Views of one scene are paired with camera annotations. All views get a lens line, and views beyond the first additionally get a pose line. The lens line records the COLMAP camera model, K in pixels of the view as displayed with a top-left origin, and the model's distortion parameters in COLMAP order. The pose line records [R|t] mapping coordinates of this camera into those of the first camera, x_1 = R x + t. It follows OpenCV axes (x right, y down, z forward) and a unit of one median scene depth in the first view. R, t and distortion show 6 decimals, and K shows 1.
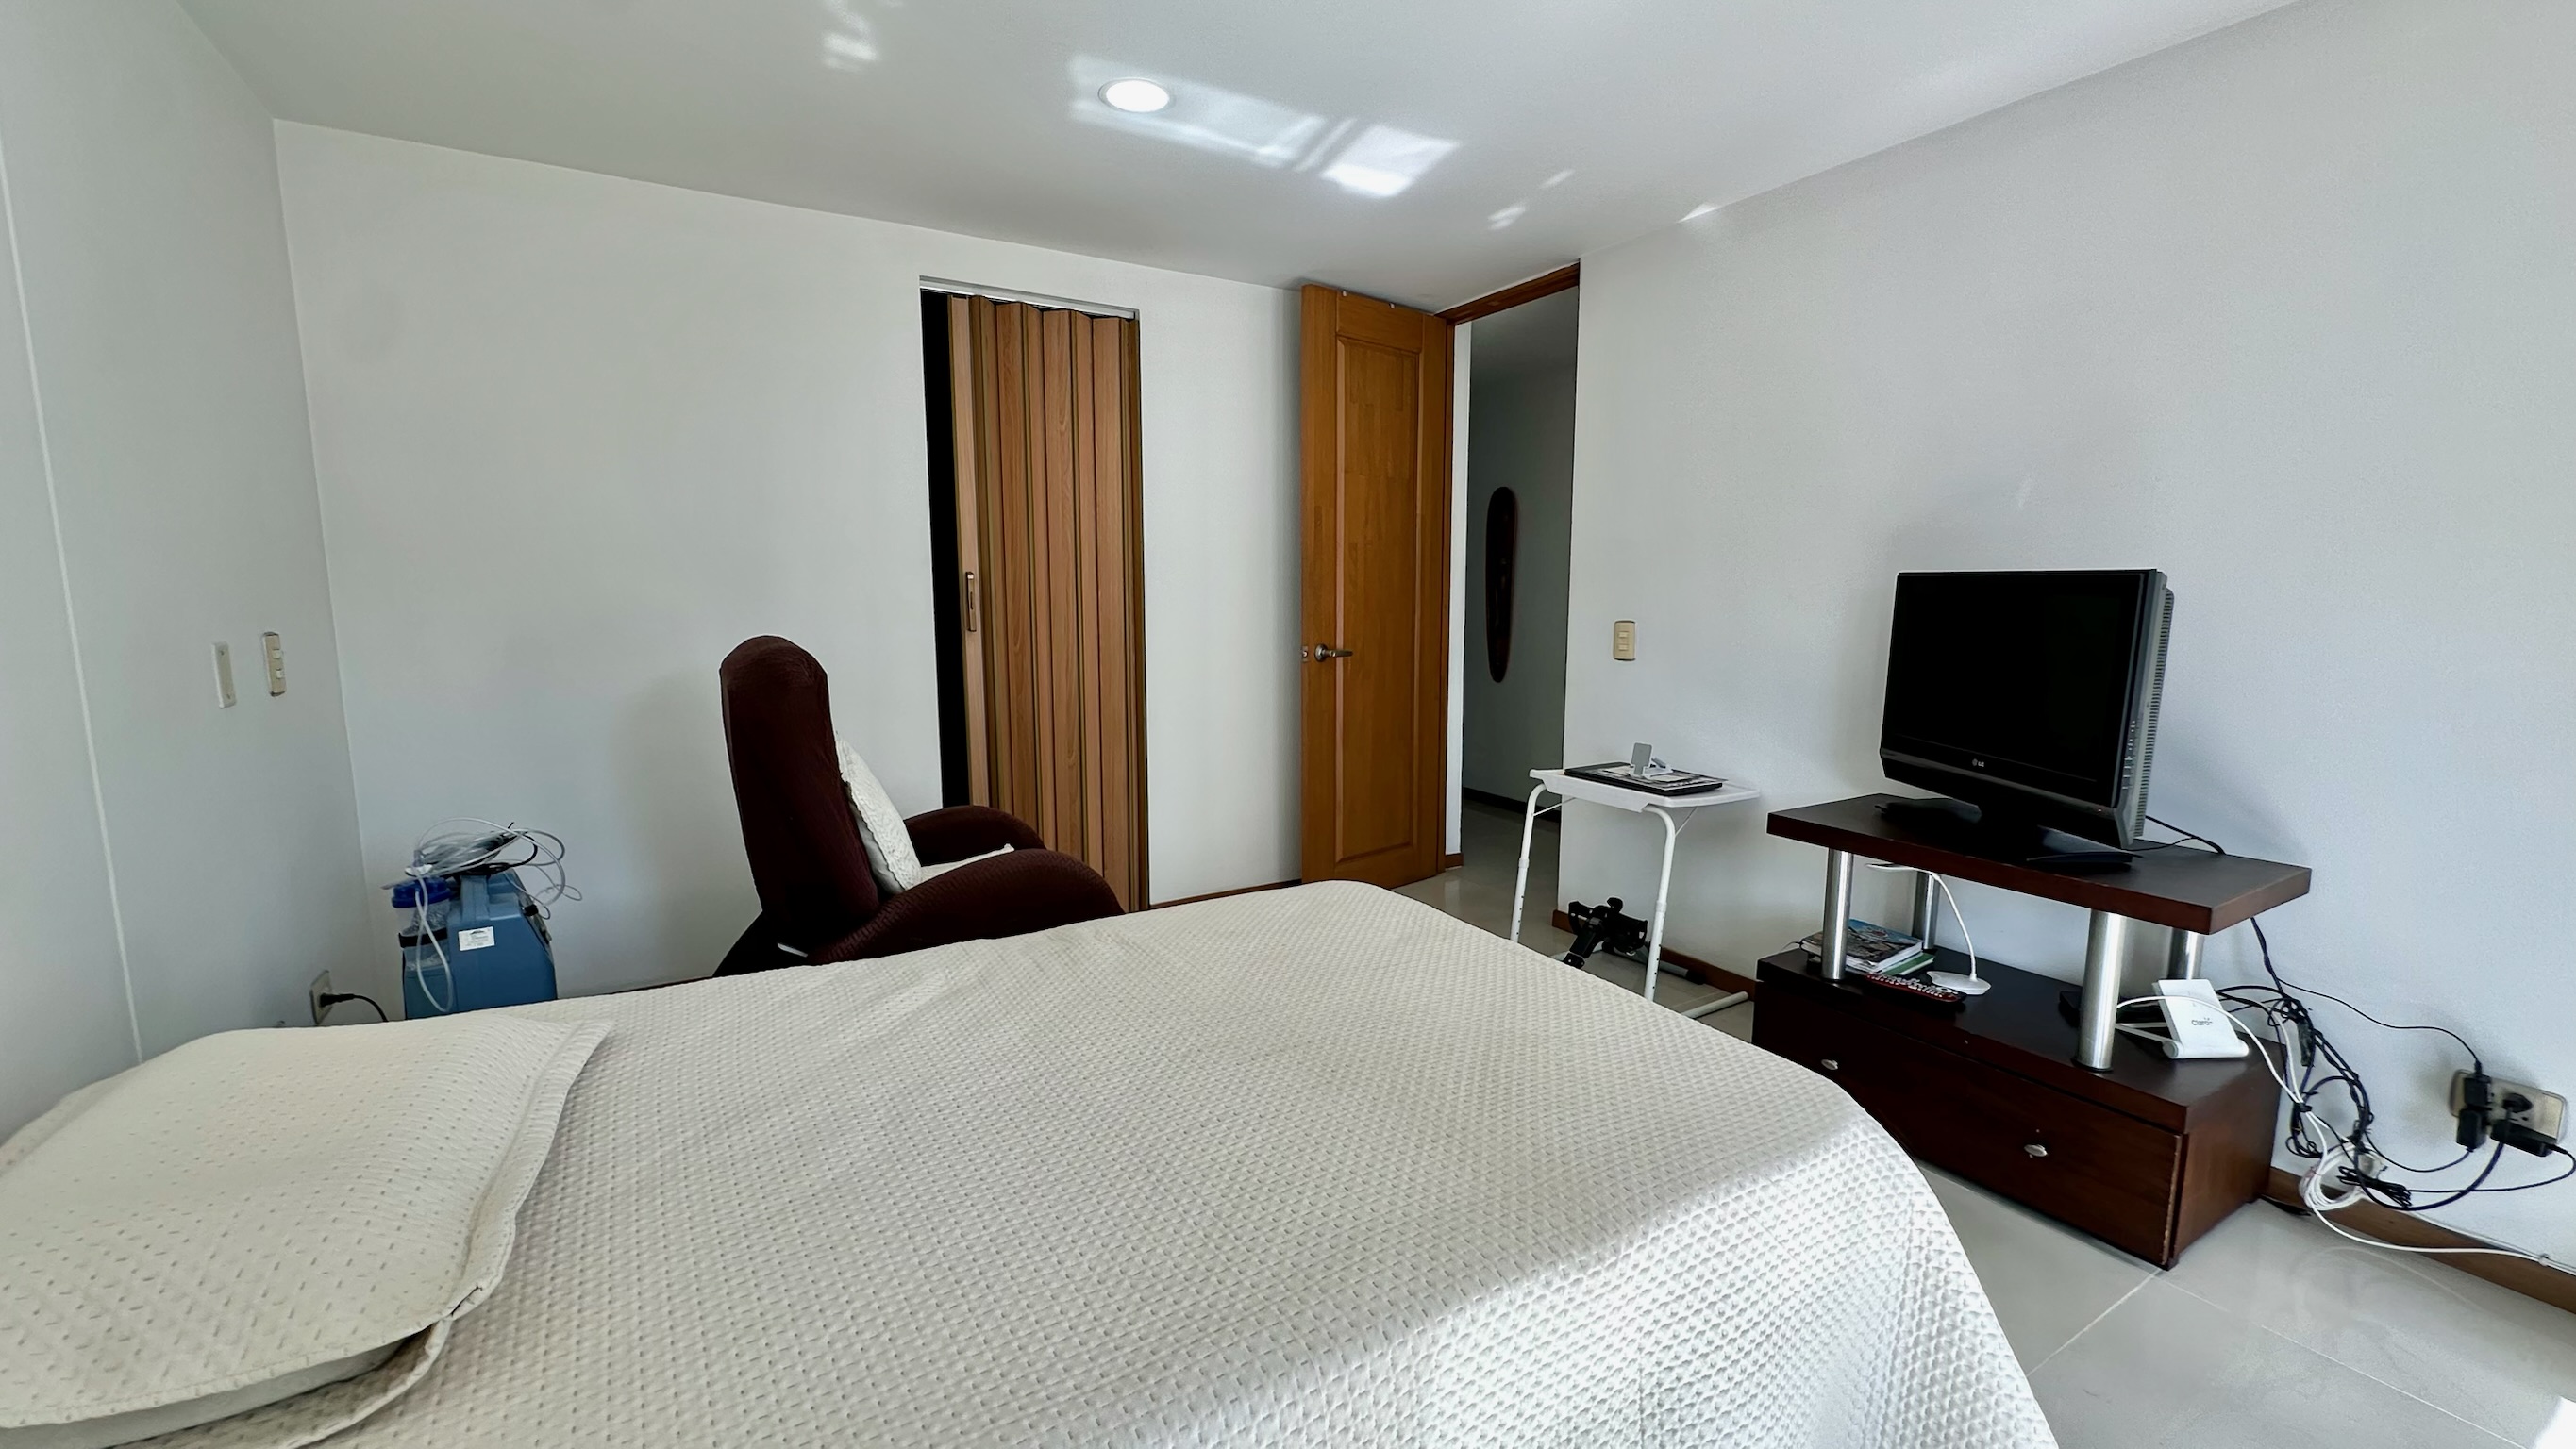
lens RADIAL K [[1033.3, 0, 1304.2], [0, 1033.3, 721.9], [0, 0, 1]] dist [-0.003833, 0.000802]
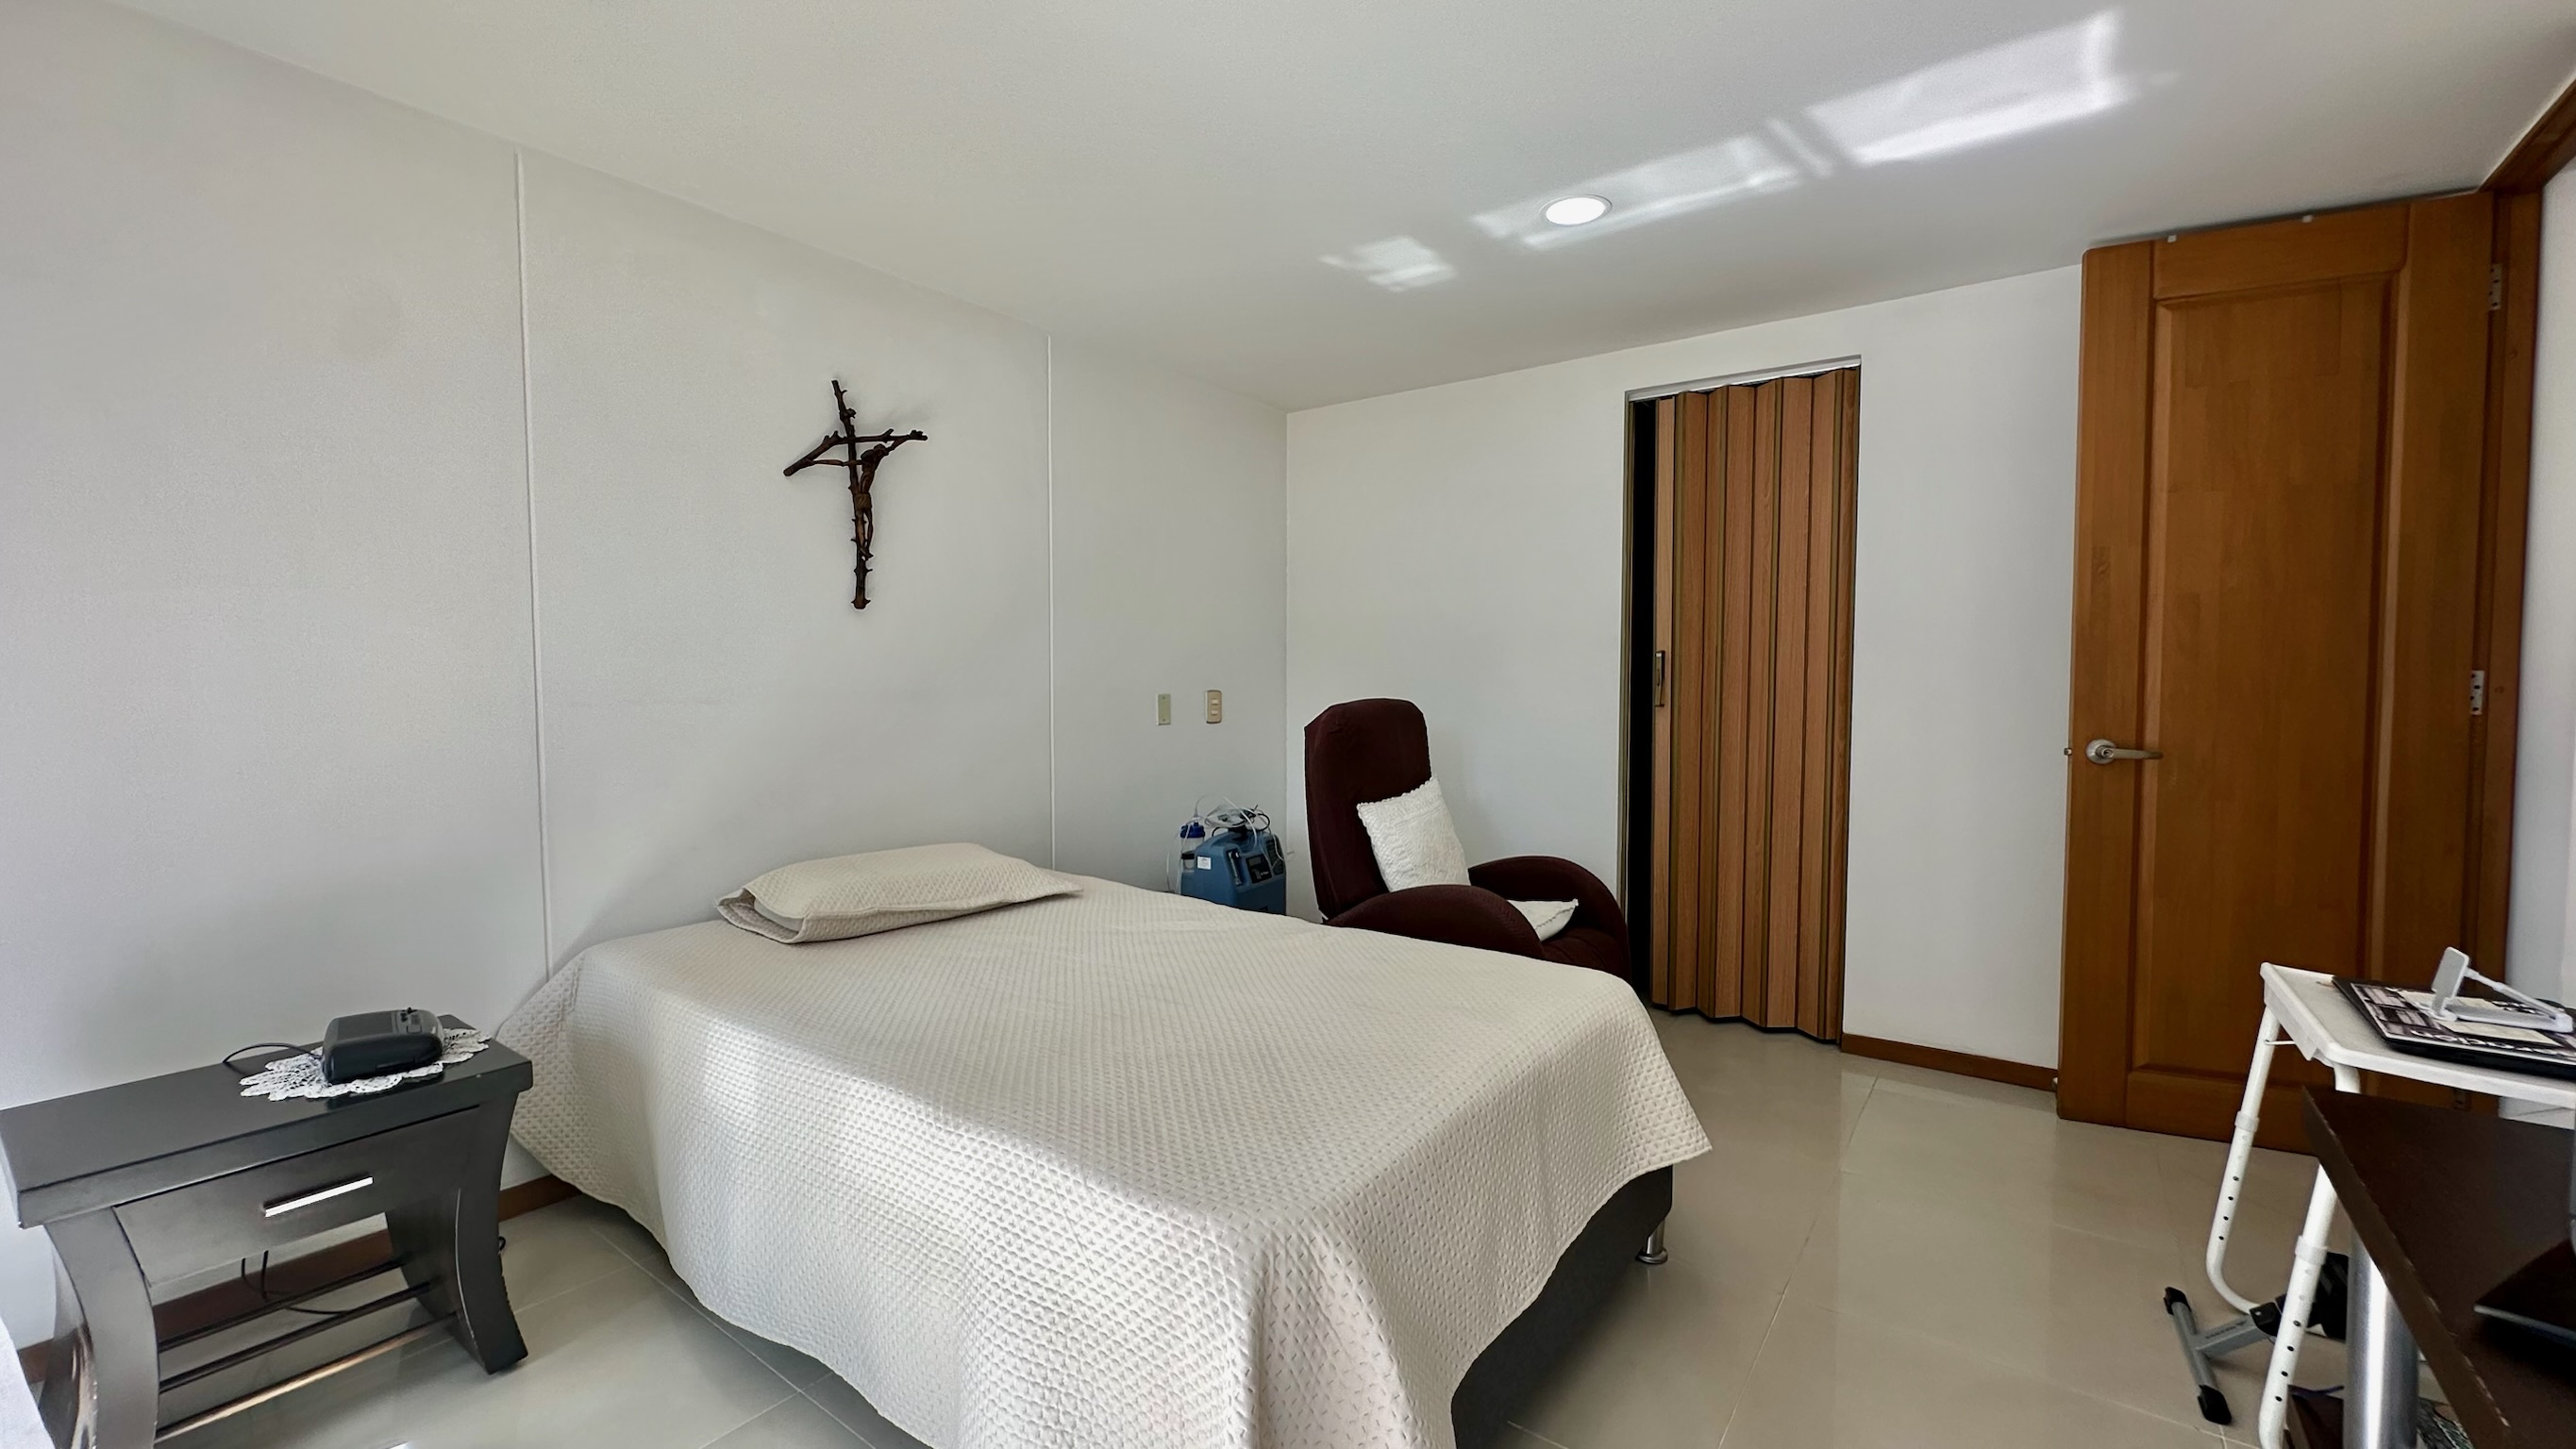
lens RADIAL K [[1033.3, 0, 1298.6], [0, 1033.3, 728.8], [0, 0, 1]] dist [-0.003833, 0.000802]
pose [[0.399026, 0.040914, -0.916026, 0.513934], [-0.119225, 0.992838, -0.007590, -0.012632], [0.909156, 0.112242, 0.401046, 0.248356]]
